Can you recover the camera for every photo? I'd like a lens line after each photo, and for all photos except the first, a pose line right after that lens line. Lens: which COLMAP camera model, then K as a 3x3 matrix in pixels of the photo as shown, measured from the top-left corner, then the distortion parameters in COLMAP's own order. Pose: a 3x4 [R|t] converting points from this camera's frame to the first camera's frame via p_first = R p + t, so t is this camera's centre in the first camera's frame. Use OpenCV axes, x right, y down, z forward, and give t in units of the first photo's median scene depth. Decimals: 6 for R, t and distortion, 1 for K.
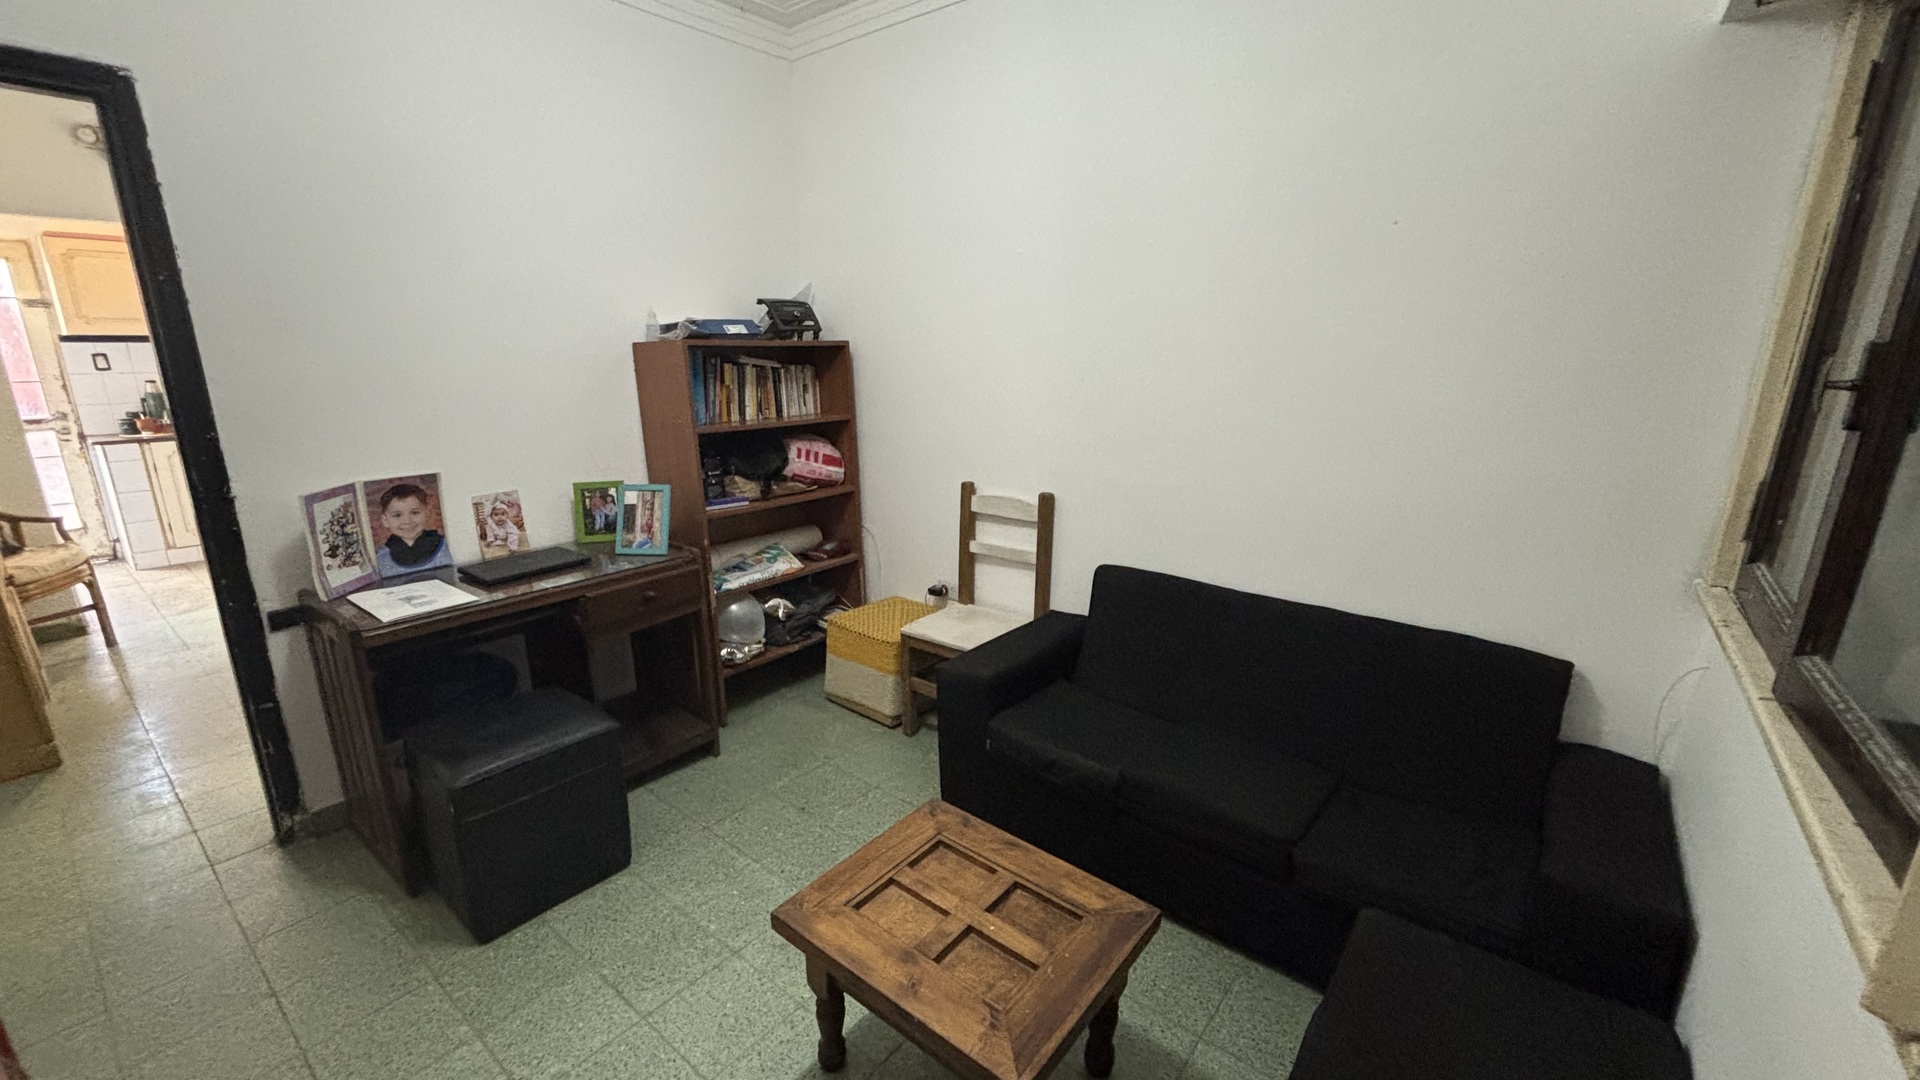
lens RADIAL K [[764.4, 0, 958.1], [0, 764.4, 541.9], [0, 0, 1]] dist [0.017880, -0.007936]
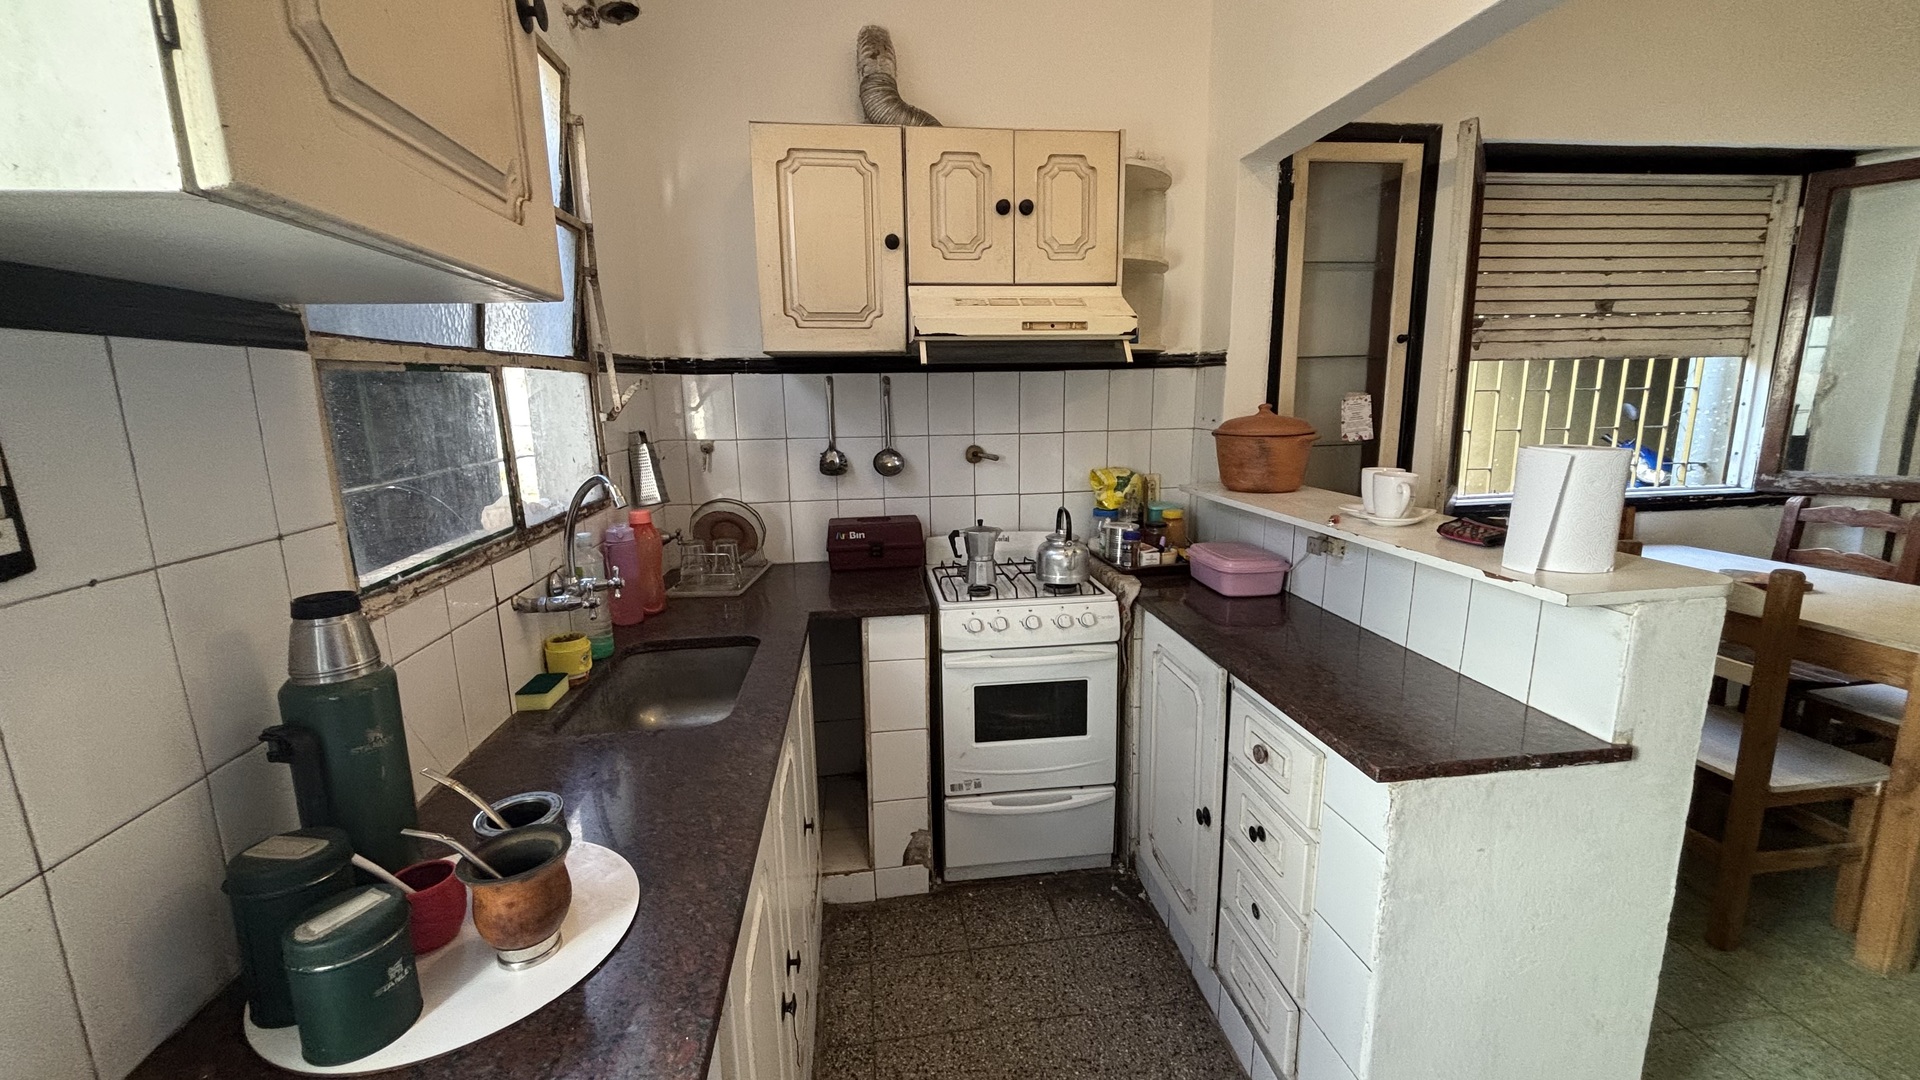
lens RADIAL K [[764.4, 0, 958.1], [0, 764.4, 541.9], [0, 0, 1]] dist [0.017880, -0.007936]
pose [[0.683277, -0.151563, 0.714256, -1.106326], [0.202453, 0.979190, 0.014108, -0.204556], [-0.701531, 0.134963, 0.699743, 0.851268]]
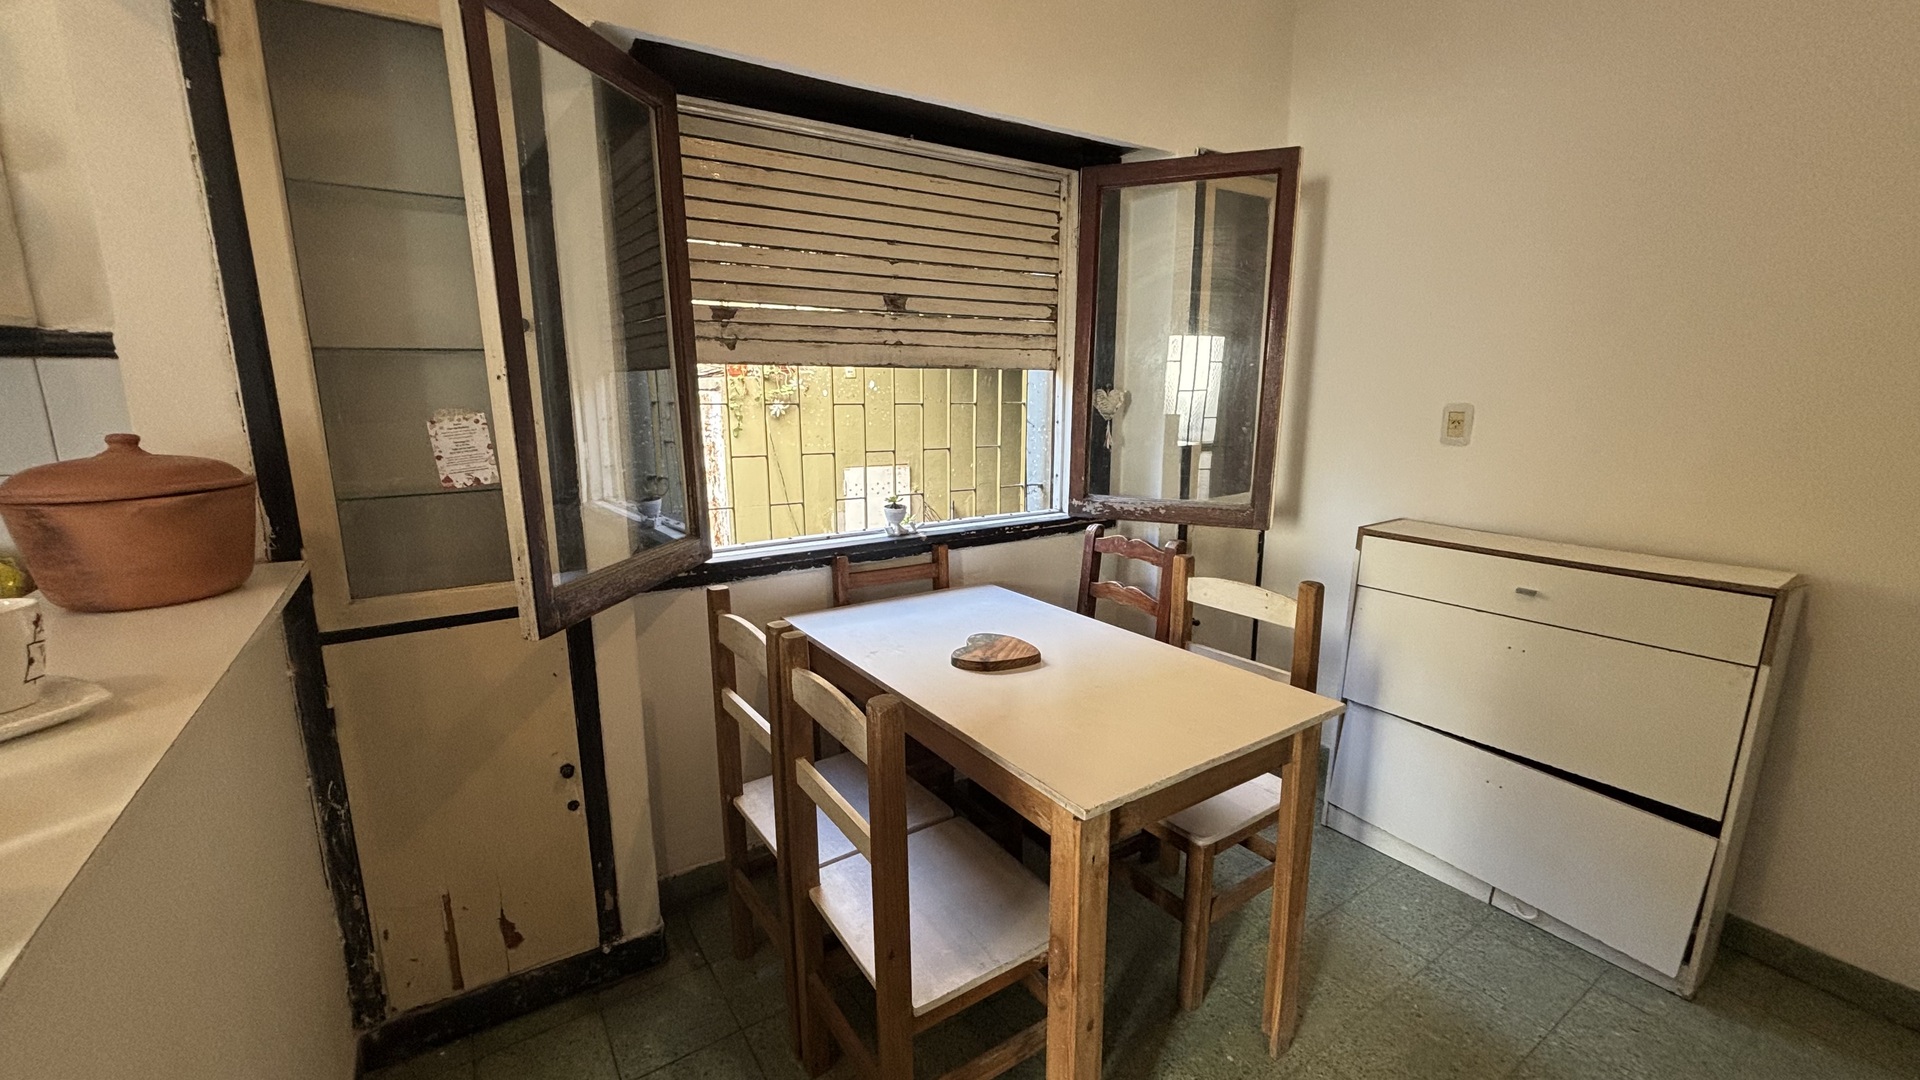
lens RADIAL K [[763.9, 0, 955.3], [0, 763.9, 554.4], [0, 0, 1]] dist [0.000029, -0.000151]
pose [[0.302058, -0.208568, 0.930194, -0.806640], [0.235545, 0.961846, 0.139177, -0.180595], [-0.923731, 0.177063, 0.339661, 0.732741]]
